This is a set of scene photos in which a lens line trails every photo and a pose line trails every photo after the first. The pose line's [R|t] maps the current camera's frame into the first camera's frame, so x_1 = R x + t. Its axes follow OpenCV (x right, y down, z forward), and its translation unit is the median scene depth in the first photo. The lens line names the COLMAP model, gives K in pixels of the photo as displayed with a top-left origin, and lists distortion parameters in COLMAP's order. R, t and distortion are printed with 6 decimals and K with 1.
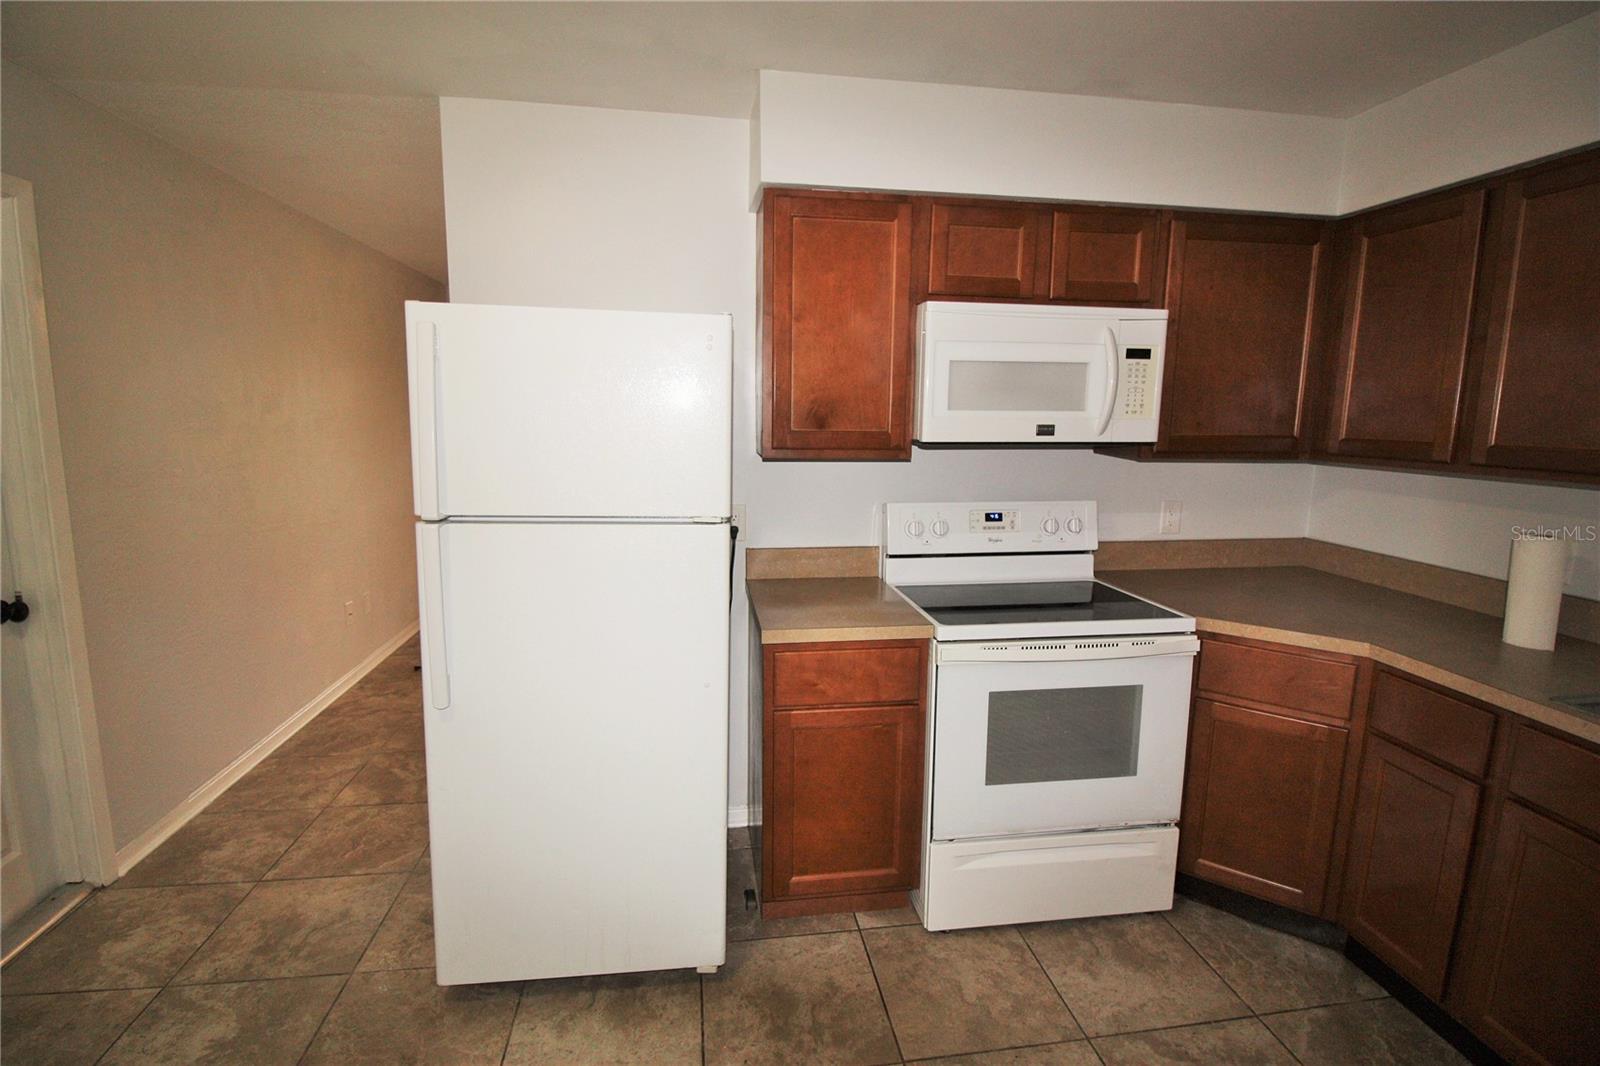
lens RADIAL K [[752.5, 0, 800.0], [0, 752.5, 533.0], [0, 0, 1]] dist [0.000449, -0.014801]
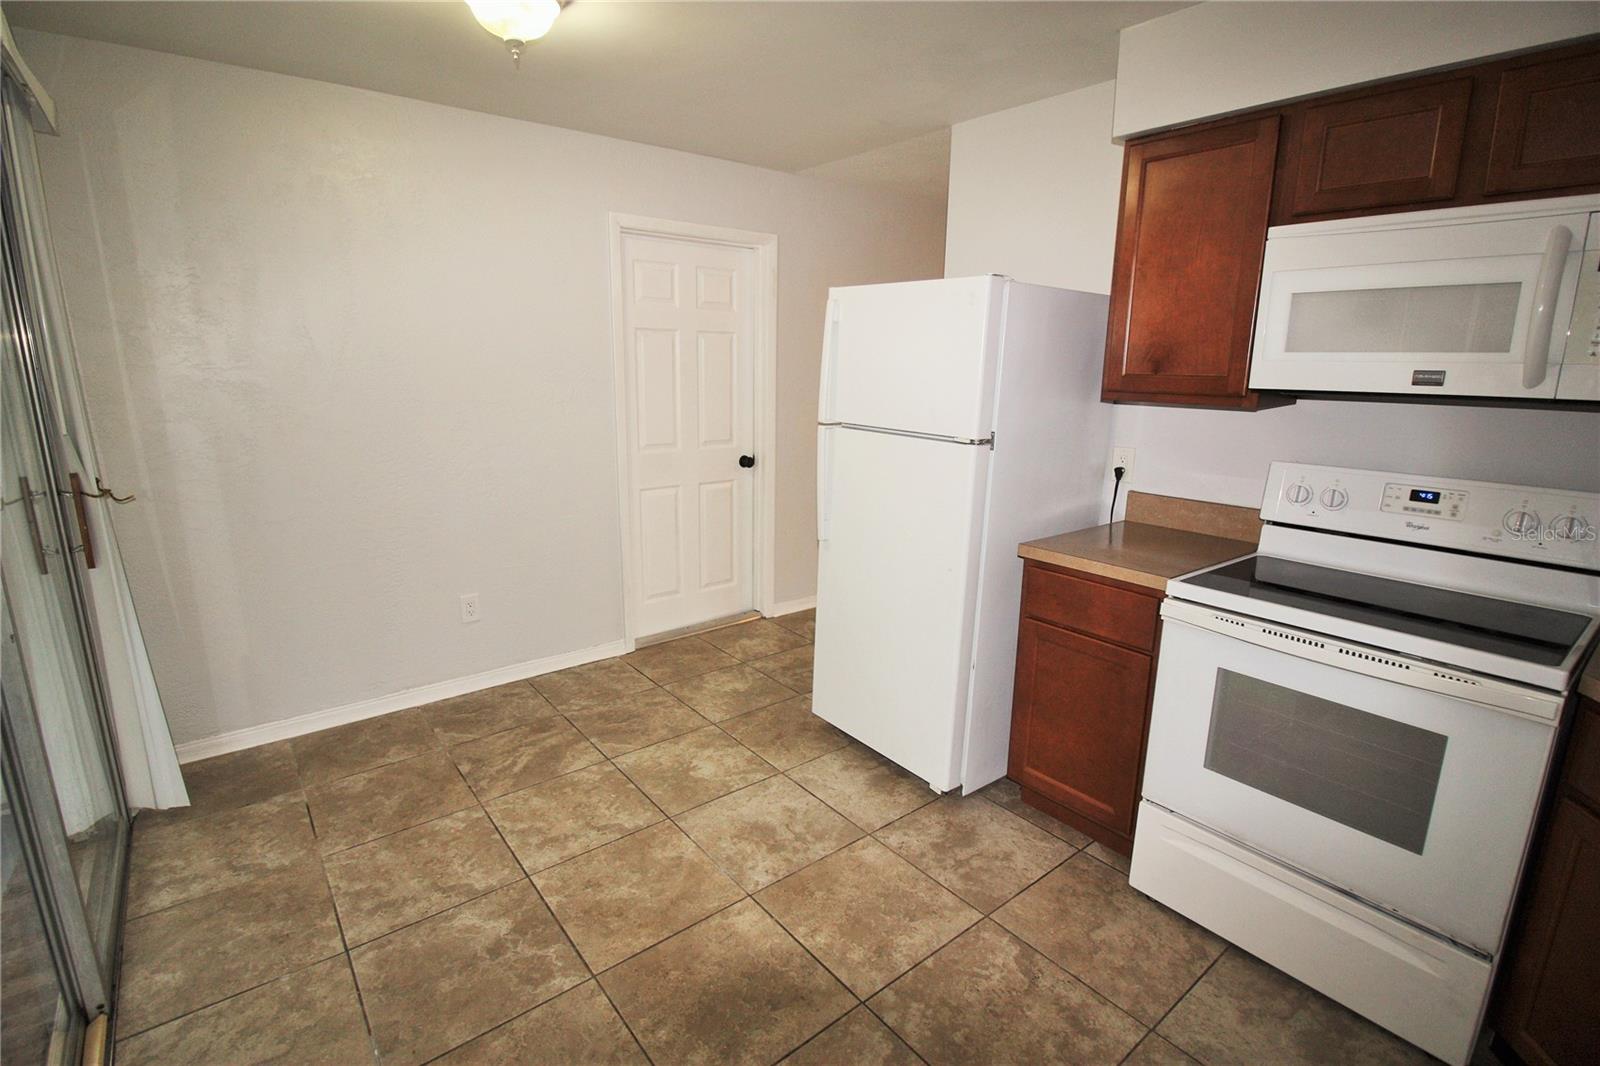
lens RADIAL K [[752.5, 0, 800.0], [0, 752.5, 533.0], [0, 0, 1]] dist [0.000449, -0.014801]
pose [[0.501212, 0.190263, -0.844148, 0.683011], [-0.143018, 0.980326, 0.136039, 0.002866], [0.853424, 0.052544, 0.518563, 0.090249]]
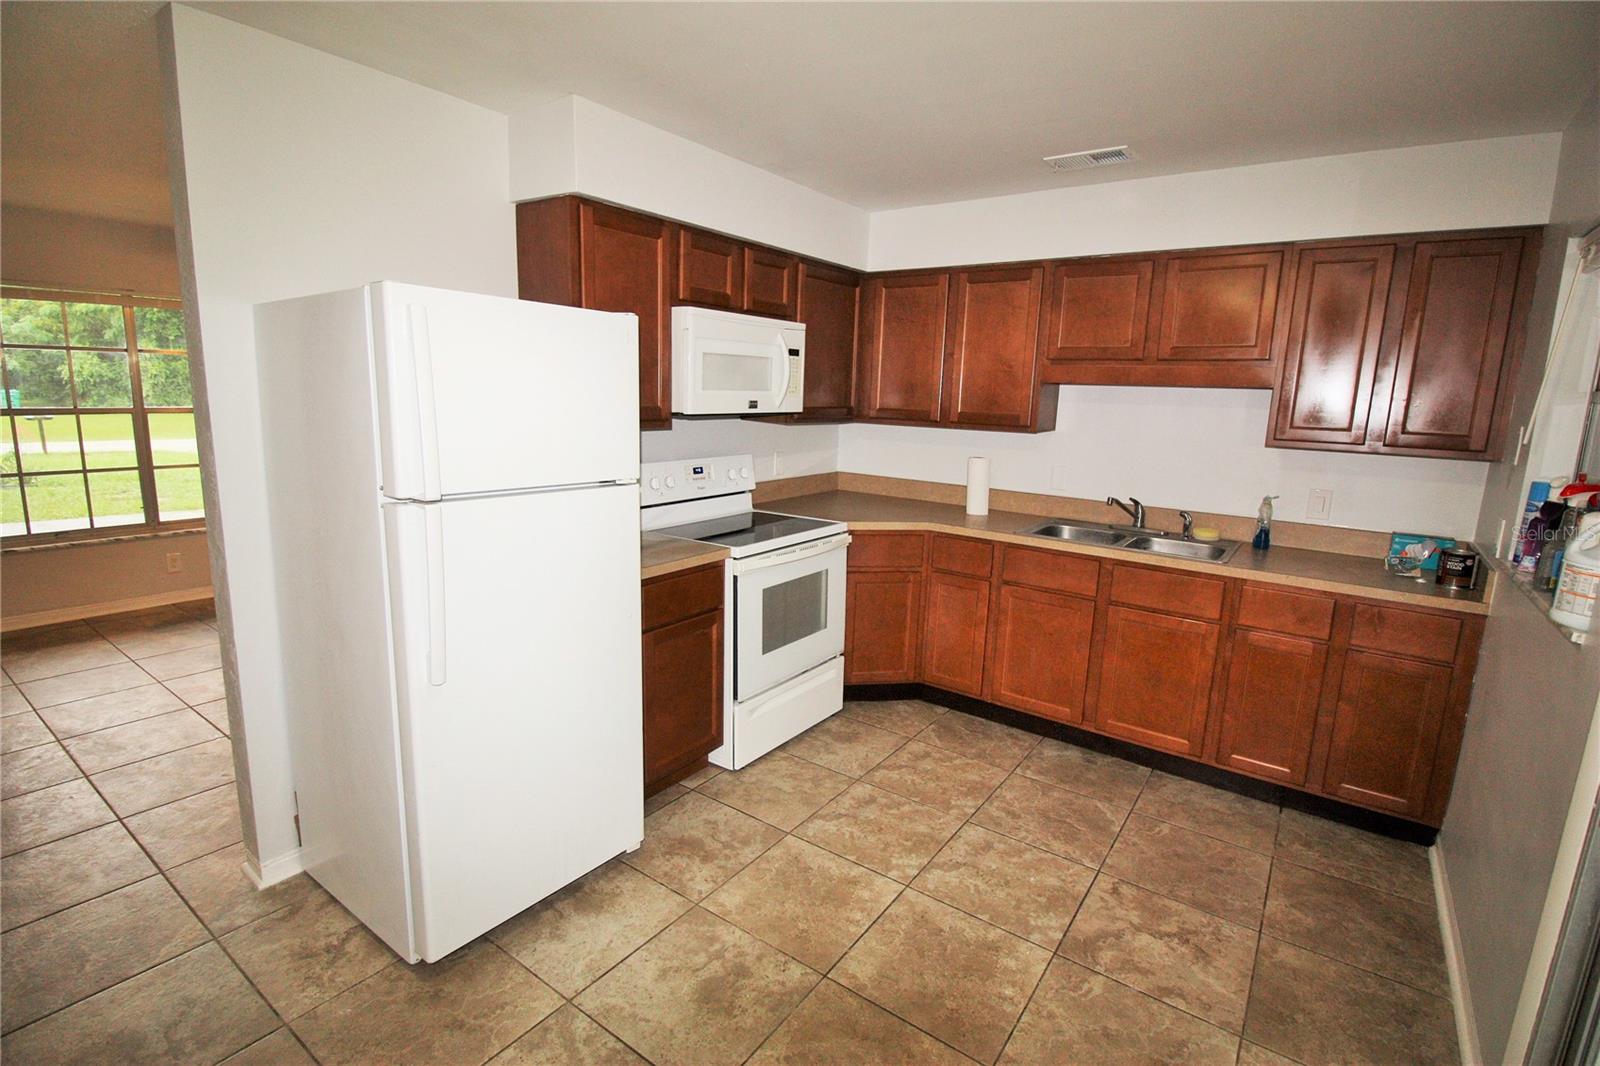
lens RADIAL K [[752.5, 0, 800.0], [0, 752.5, 533.0], [0, 0, 1]] dist [0.000449, -0.014801]
pose [[0.698251, -0.126068, 0.704664, -0.651669], [0.092239, 0.992010, 0.086076, -0.011259], [-0.709885, 0.004894, 0.704300, -0.058078]]
